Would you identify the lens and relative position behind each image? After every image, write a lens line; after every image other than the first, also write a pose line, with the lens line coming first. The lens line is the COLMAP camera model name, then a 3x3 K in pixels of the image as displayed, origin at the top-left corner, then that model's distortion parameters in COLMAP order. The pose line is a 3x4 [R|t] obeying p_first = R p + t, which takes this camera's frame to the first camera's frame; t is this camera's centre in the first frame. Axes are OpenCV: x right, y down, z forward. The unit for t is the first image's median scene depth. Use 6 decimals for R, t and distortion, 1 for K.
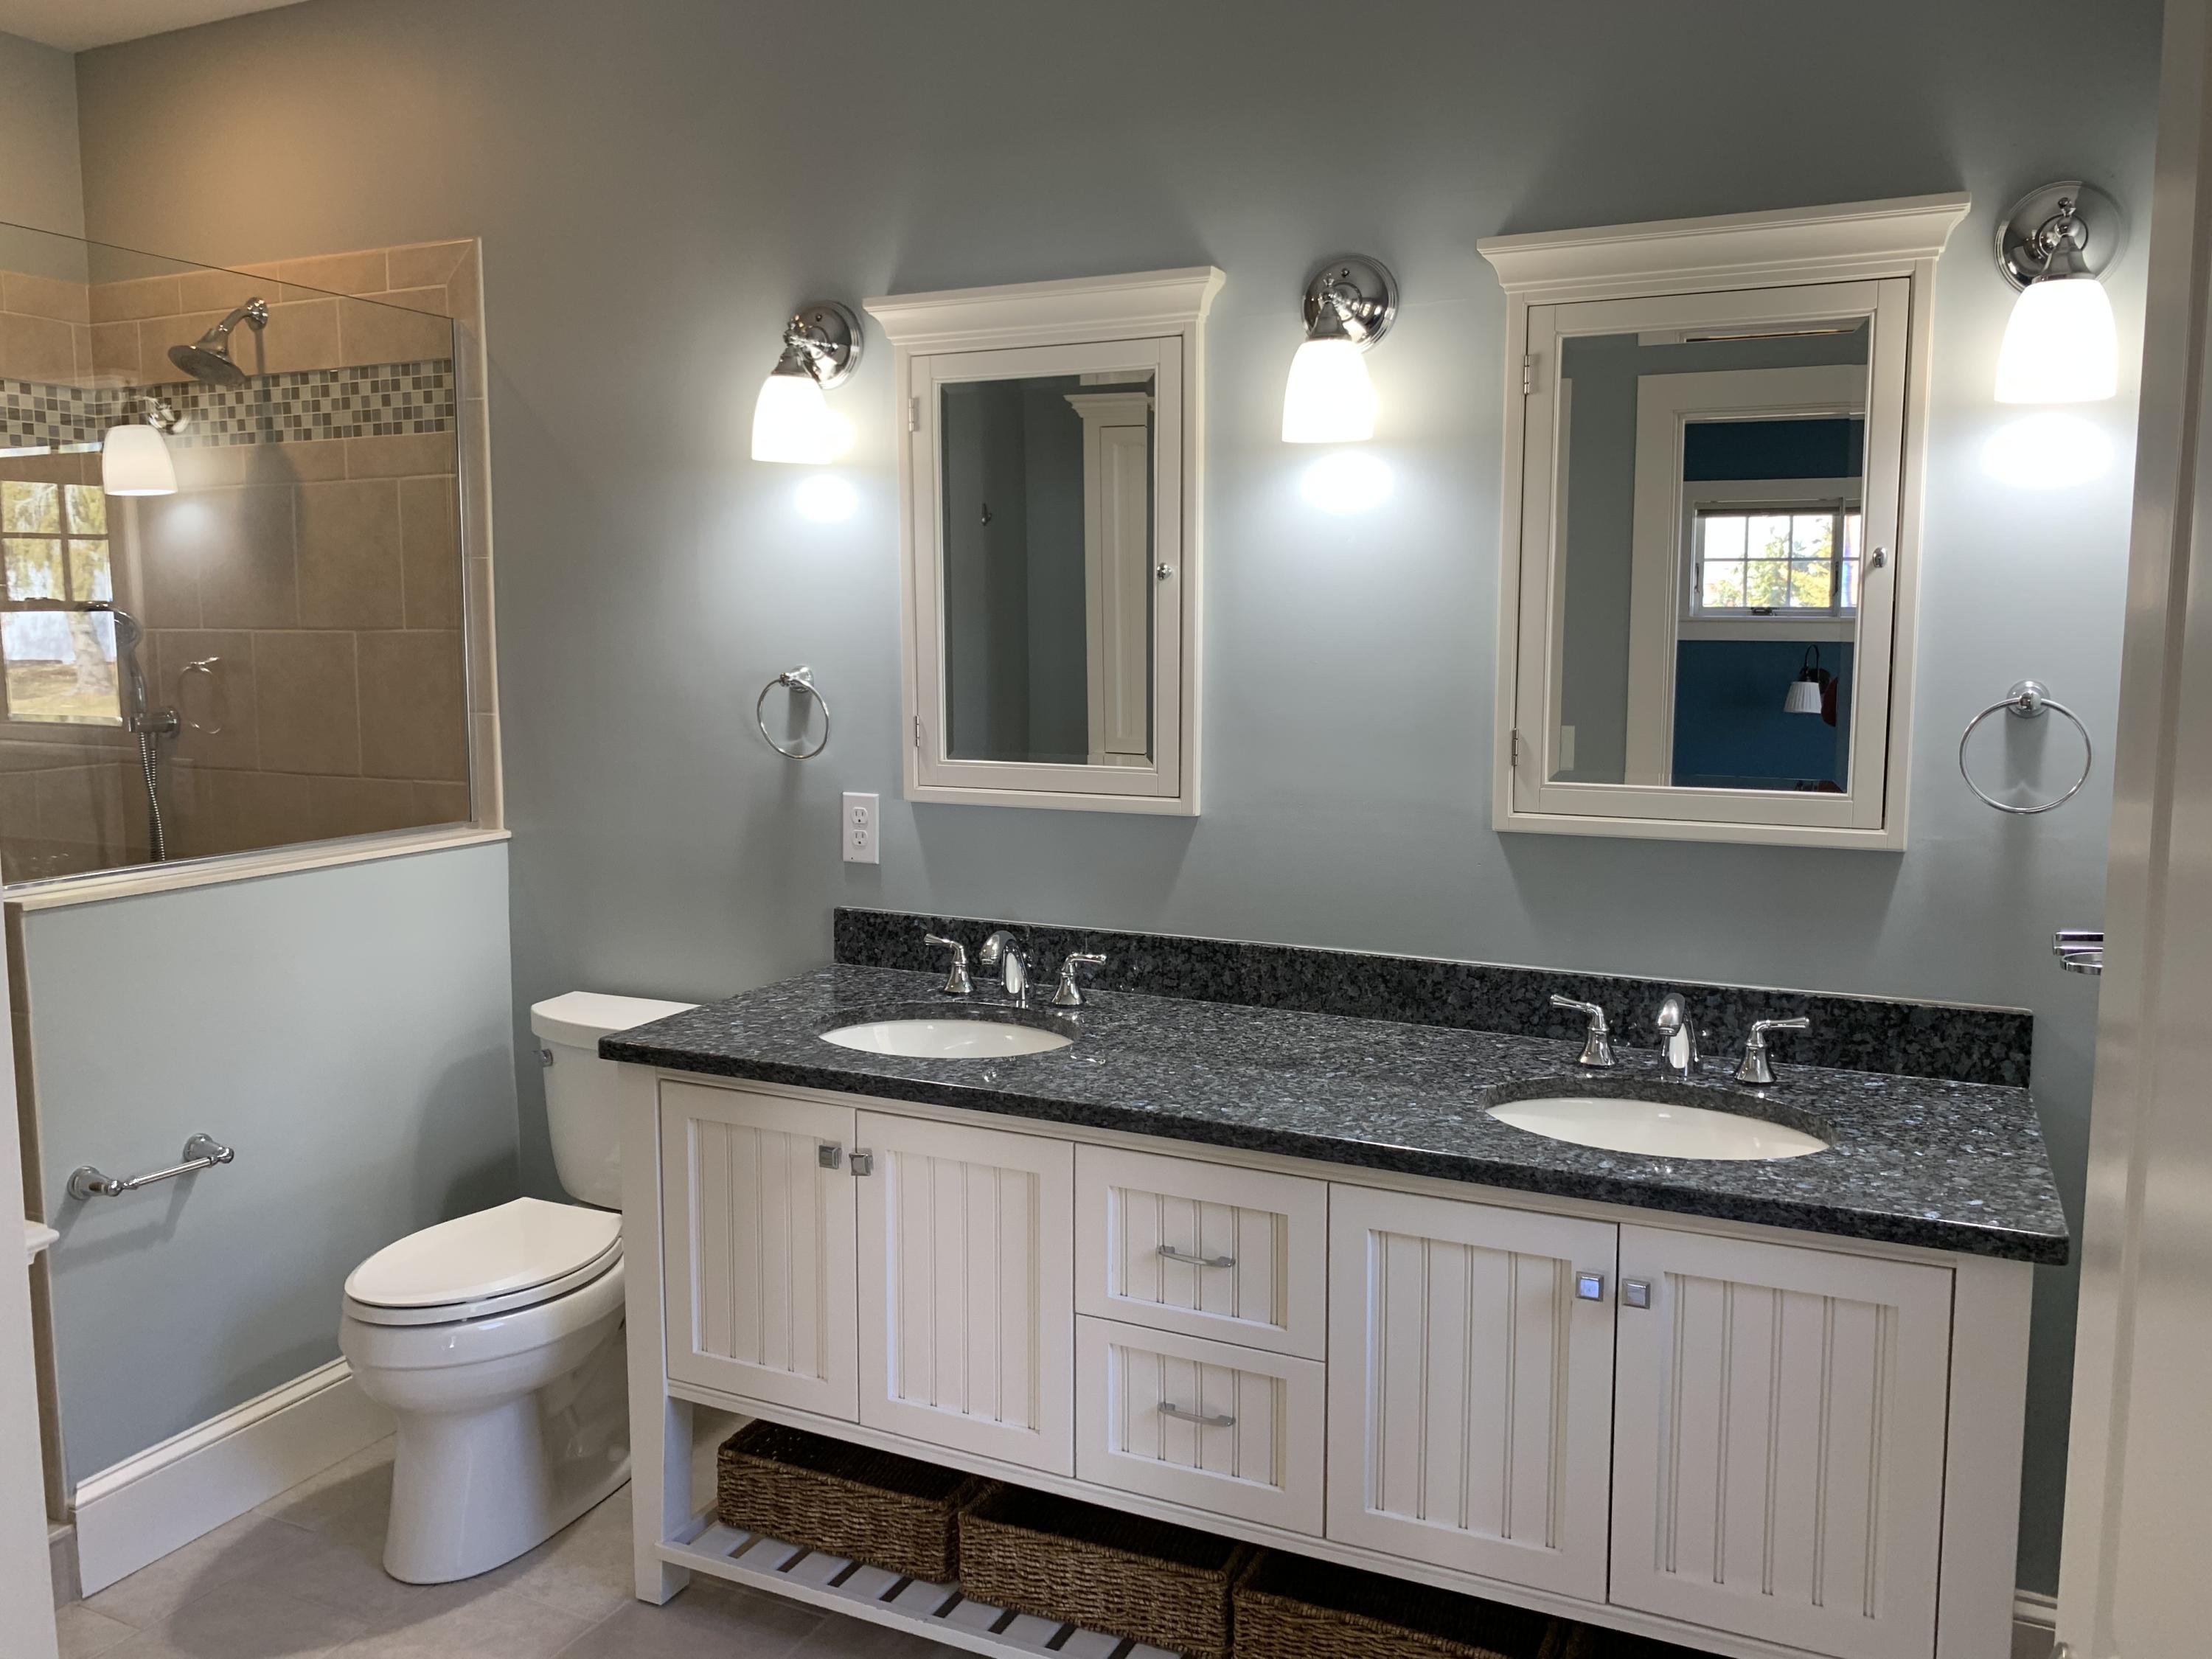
lens RADIAL K [[1709.0, 0, 1107.3], [0, 1709.0, 822.3], [0, 0, 1]] dist [0.044151, -0.004813]
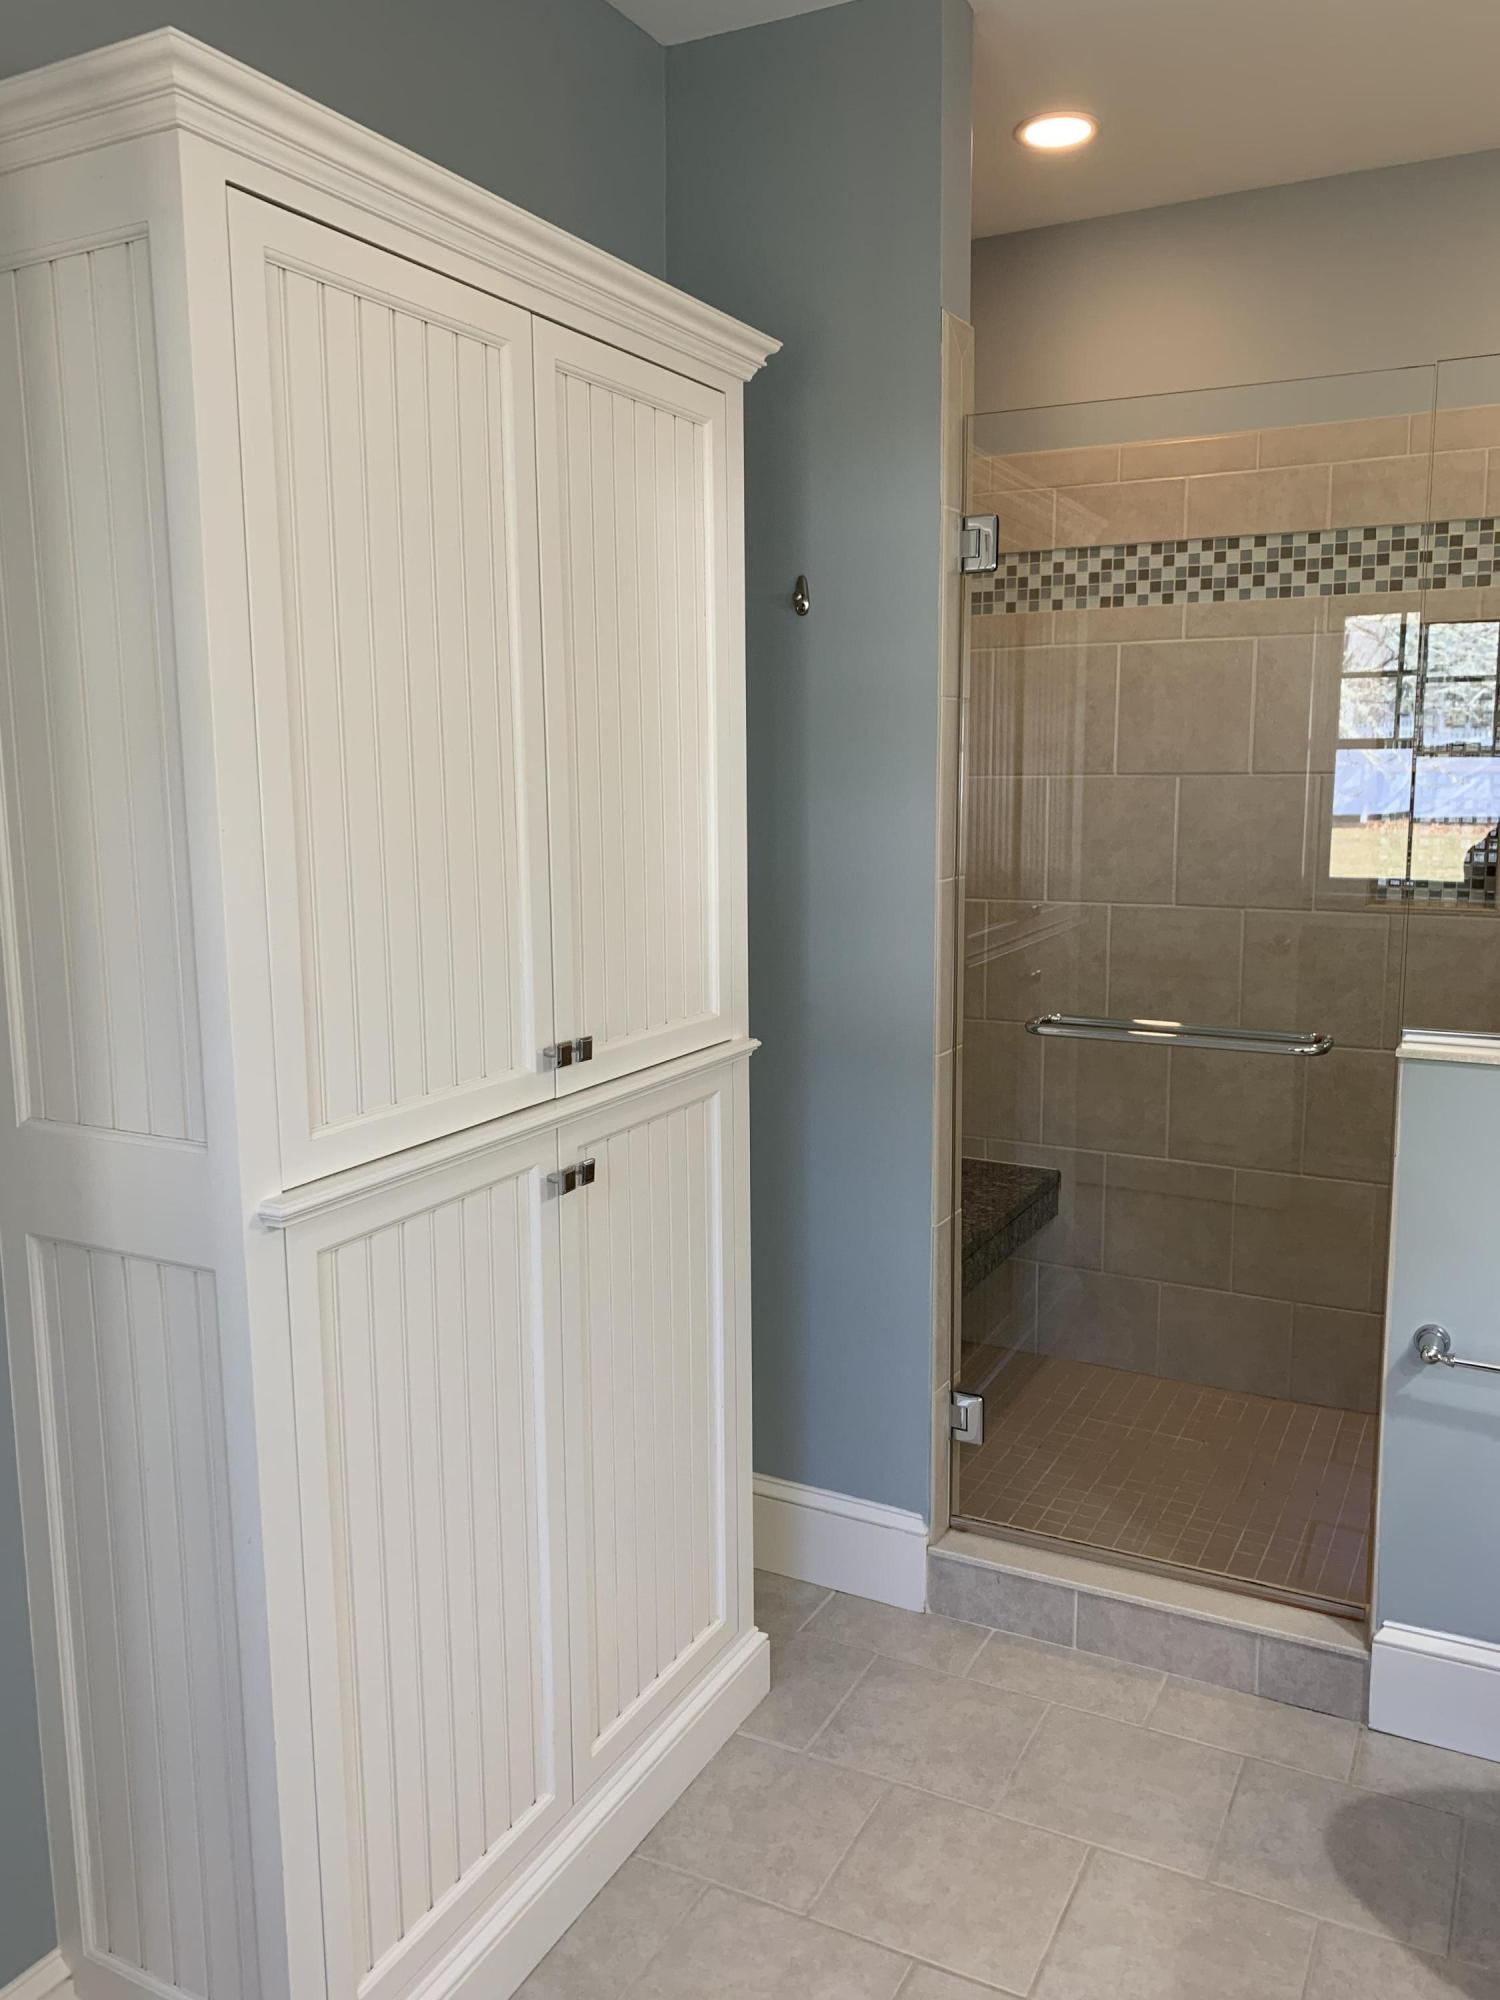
lens RADIAL K [[1545.3, 0, 752.4], [0, 1545.3, 1001.6], [0, 0, 1]] dist [0.044151, -0.004813]
pose [[-0.042207, 0.155148, -0.986989, 0.330313], [-0.121618, 0.979725, 0.159207, -0.090889], [0.991679, 0.126755, -0.022482, 0.739019]]
